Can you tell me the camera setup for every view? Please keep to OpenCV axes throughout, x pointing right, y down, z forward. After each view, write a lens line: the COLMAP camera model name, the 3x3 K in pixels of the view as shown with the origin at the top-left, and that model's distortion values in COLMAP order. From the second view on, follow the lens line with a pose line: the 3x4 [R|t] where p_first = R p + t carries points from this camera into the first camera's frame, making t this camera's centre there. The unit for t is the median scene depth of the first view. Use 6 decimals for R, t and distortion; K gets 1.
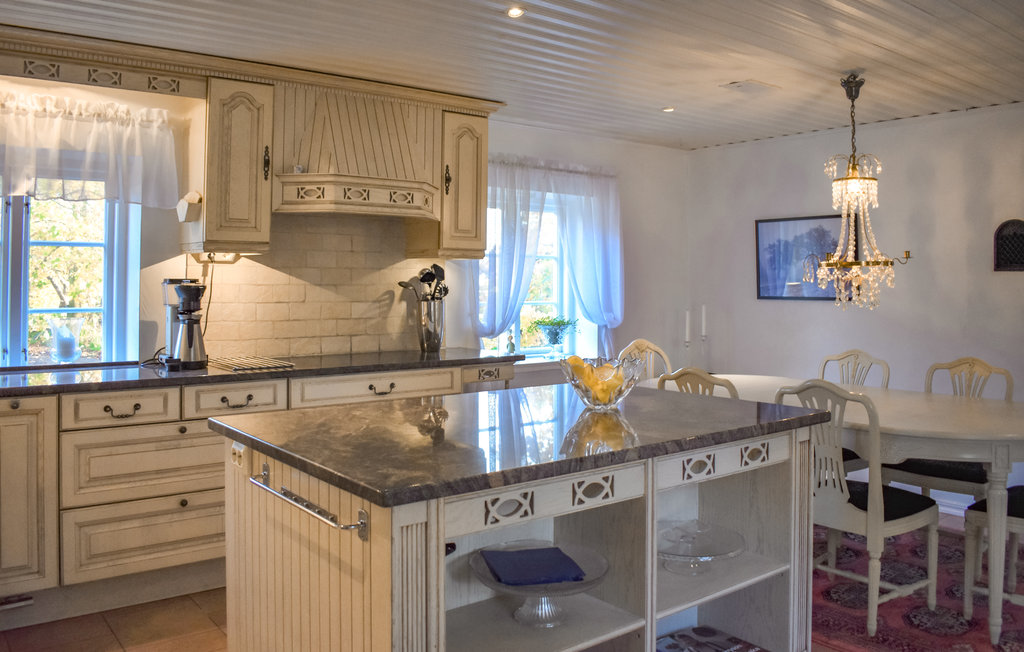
lens RADIAL K [[876.6, 0, 511.1], [0, 876.6, 280.4], [0, 0, 1]] dist [-0.050726, -0.001631]
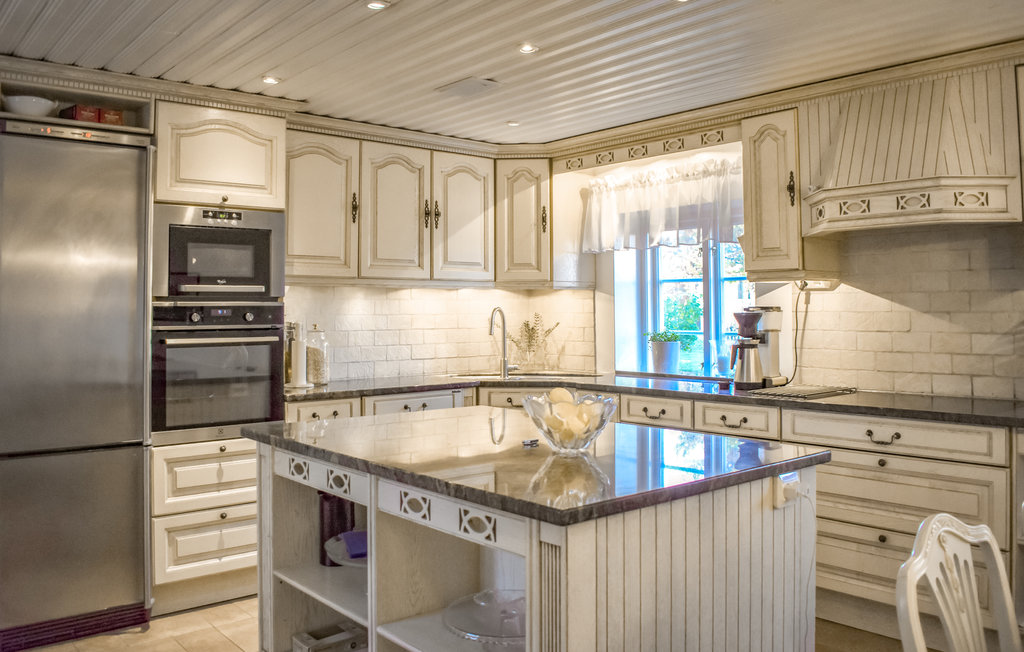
lens RADIAL K [[857.6, 0, 511.6], [0, 857.6, 290.1], [0, 0, 1]] dist [0.071926, -0.007405]
pose [[0.087602, -0.029835, -0.995709, 0.625991], [0.005049, 0.999552, -0.029506, 0.007407], [0.996143, -0.002443, 0.087714, 0.561983]]
